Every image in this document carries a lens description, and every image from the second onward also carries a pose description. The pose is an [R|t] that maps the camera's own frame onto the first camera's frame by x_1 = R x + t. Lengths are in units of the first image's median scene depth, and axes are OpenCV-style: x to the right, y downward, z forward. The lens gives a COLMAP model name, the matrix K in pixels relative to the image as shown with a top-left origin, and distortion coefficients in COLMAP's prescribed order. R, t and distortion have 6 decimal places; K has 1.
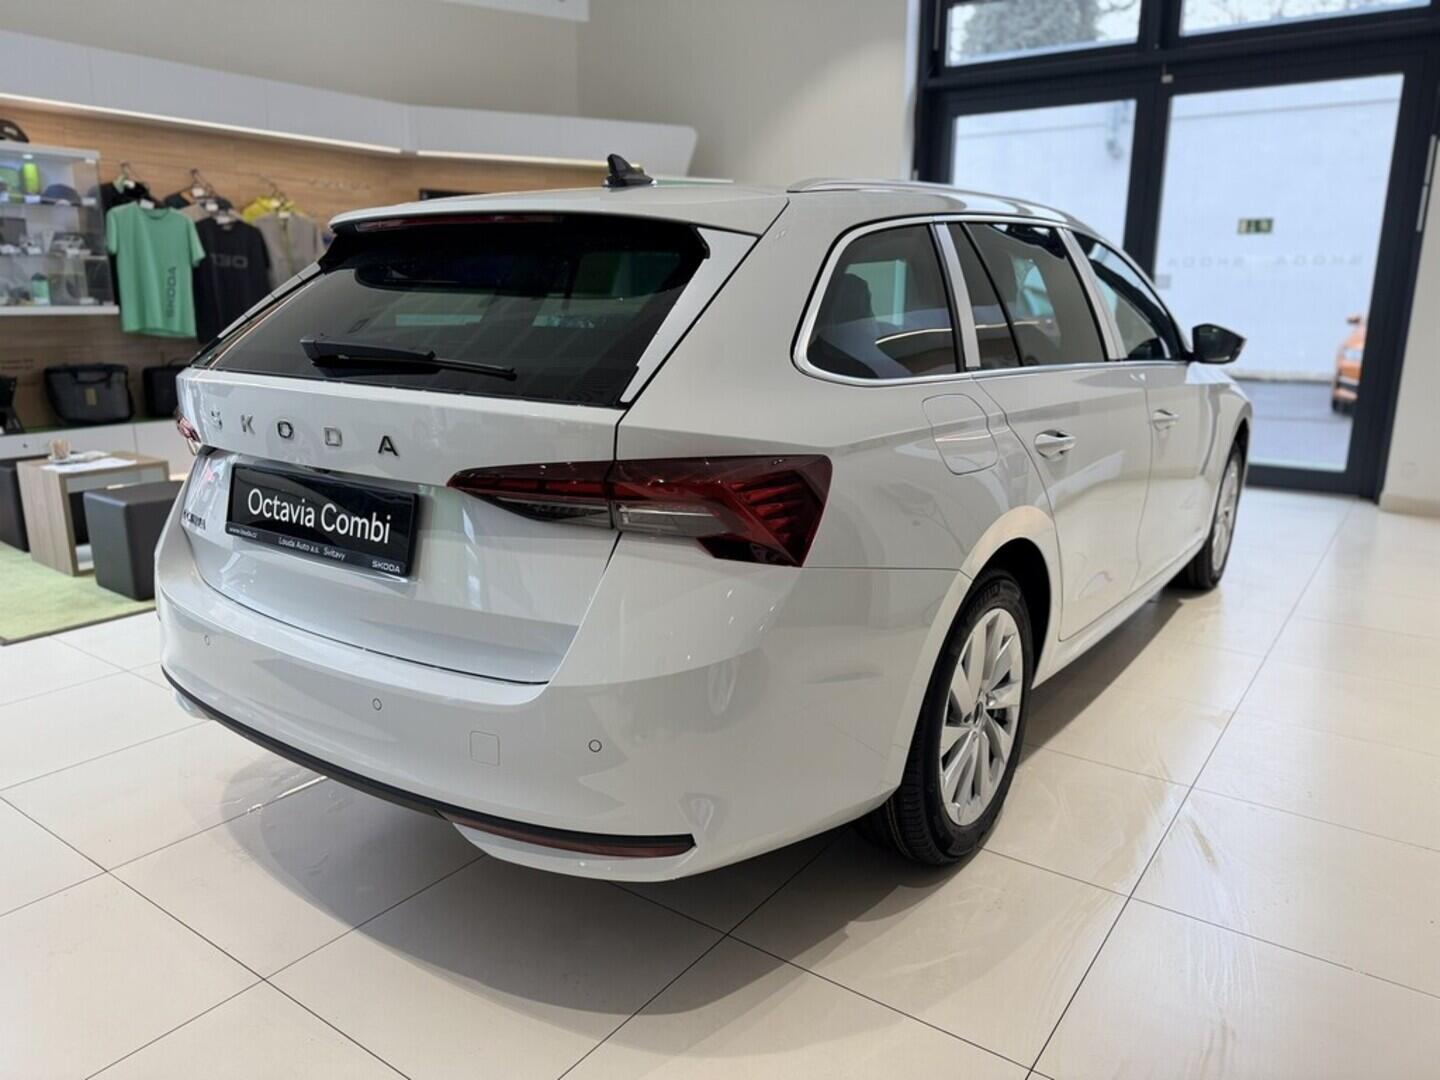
lens RADIAL K [[1013.4, 0, 720.0], [0, 1013.4, 540.0], [0, 0, 1]] dist [-0.001301, -0.001742]
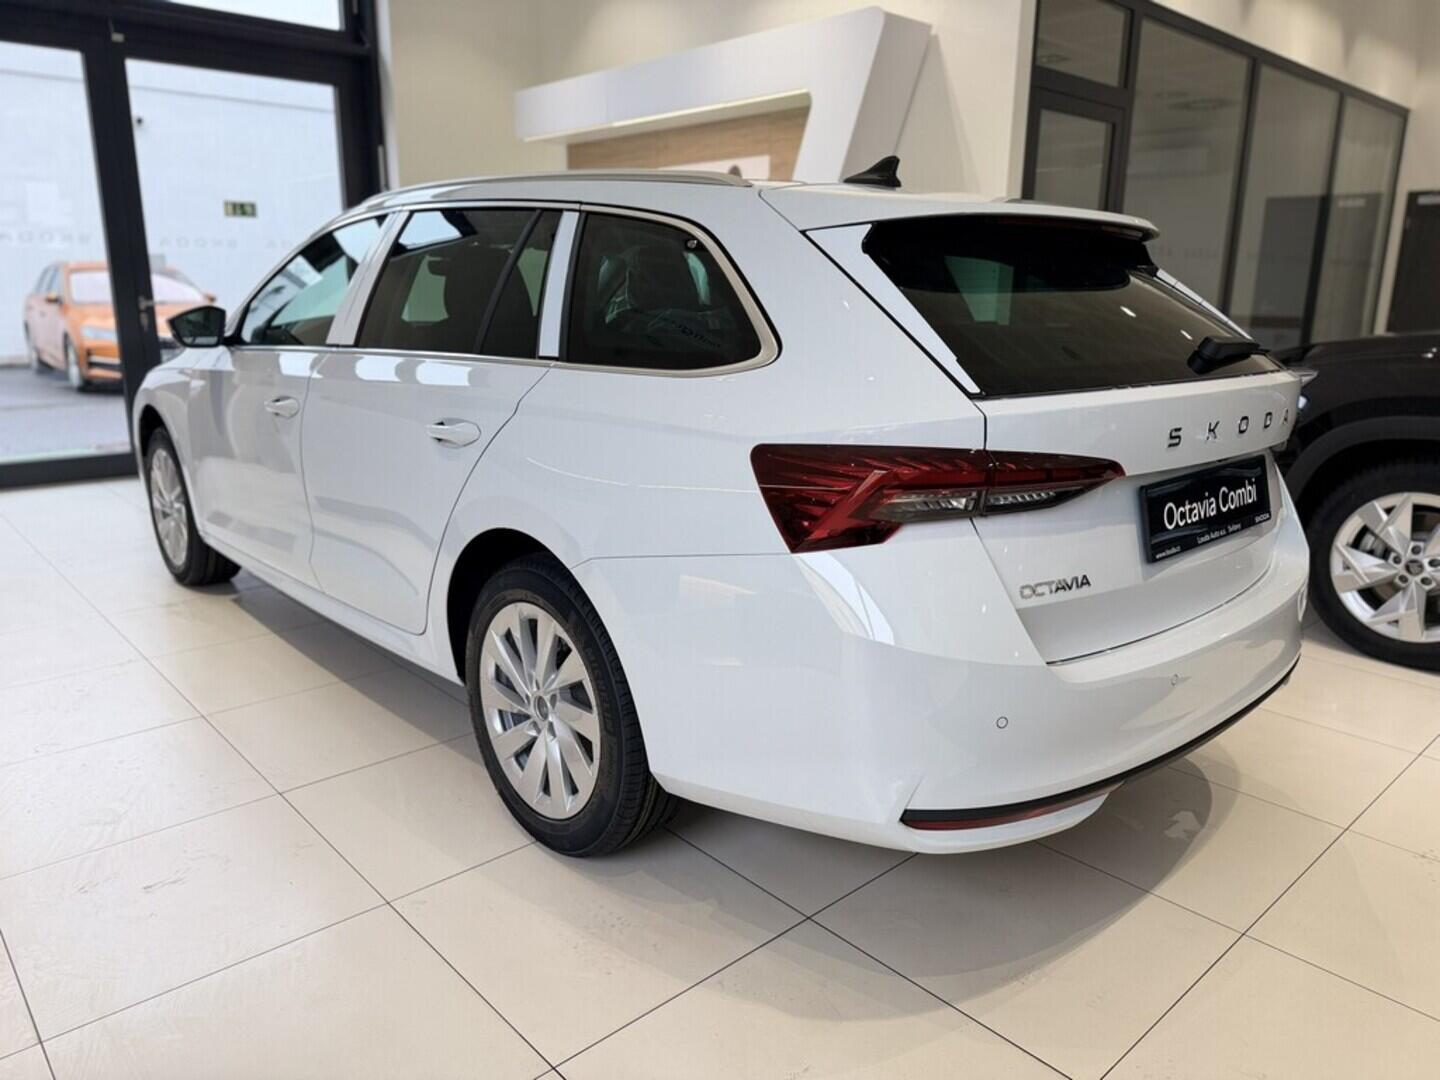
lens RADIAL K [[1027.5, 0, 720.0], [0, 1027.5, 540.0], [0, 0, 1]] dist [-0.005522, -0.004180]
pose [[0.213868, -0.240080, 0.946901, -0.746217], [0.218828, 0.956470, 0.193081, -0.150553], [-0.952037, 0.165914, 0.257094, 0.583524]]
